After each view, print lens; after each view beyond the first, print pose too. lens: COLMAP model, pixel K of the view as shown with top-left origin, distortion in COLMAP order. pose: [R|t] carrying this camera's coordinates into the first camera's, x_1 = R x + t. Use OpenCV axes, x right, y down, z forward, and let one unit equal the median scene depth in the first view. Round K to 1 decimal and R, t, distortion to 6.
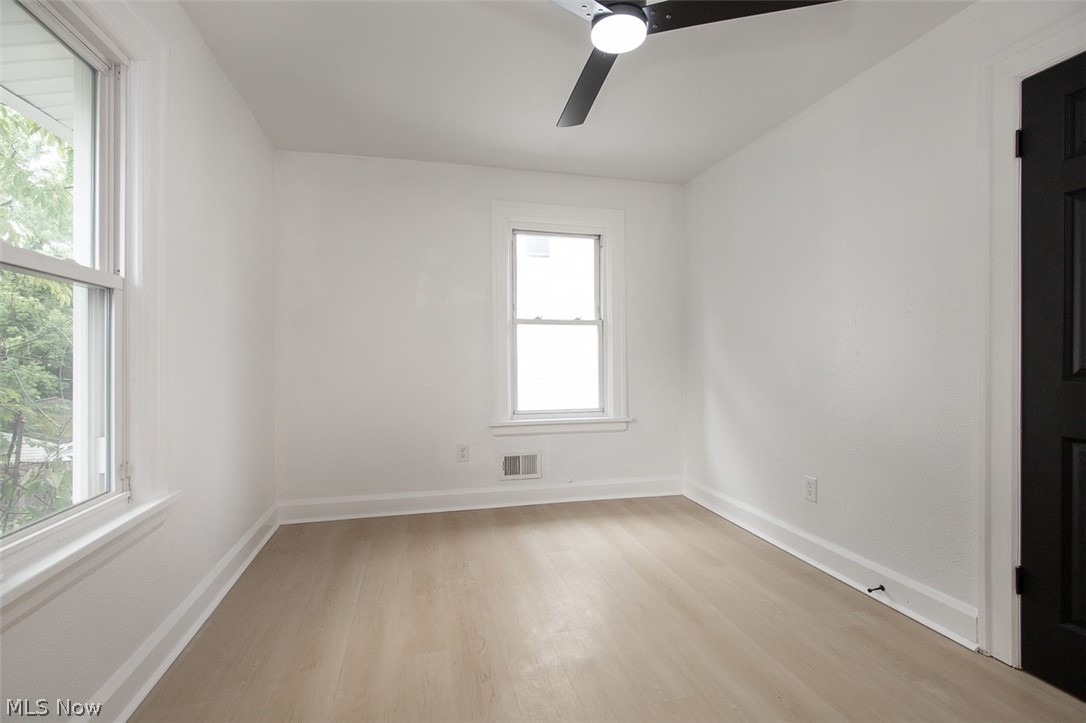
lens RADIAL K [[497.4, 0, 543.0], [0, 497.4, 361.5], [0, 0, 1]] dist [-0.005524, -0.000019]
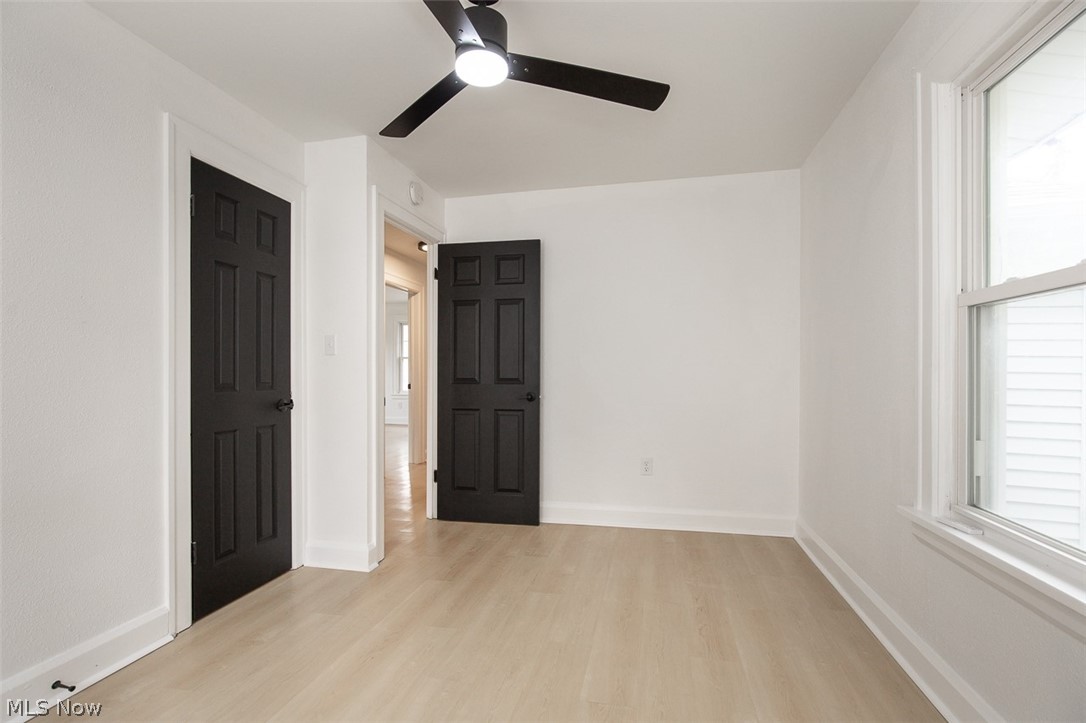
lens RADIAL K [[497.4, 0, 543.0], [0, 497.4, 361.5], [0, 0, 1]] dist [-0.005524, -0.000019]
pose [[-0.897770, 0.012942, 0.440273, -0.397616], [0.007034, 0.999862, -0.015047, -0.018180], [-0.440407, -0.010412, -0.897738, 1.736677]]
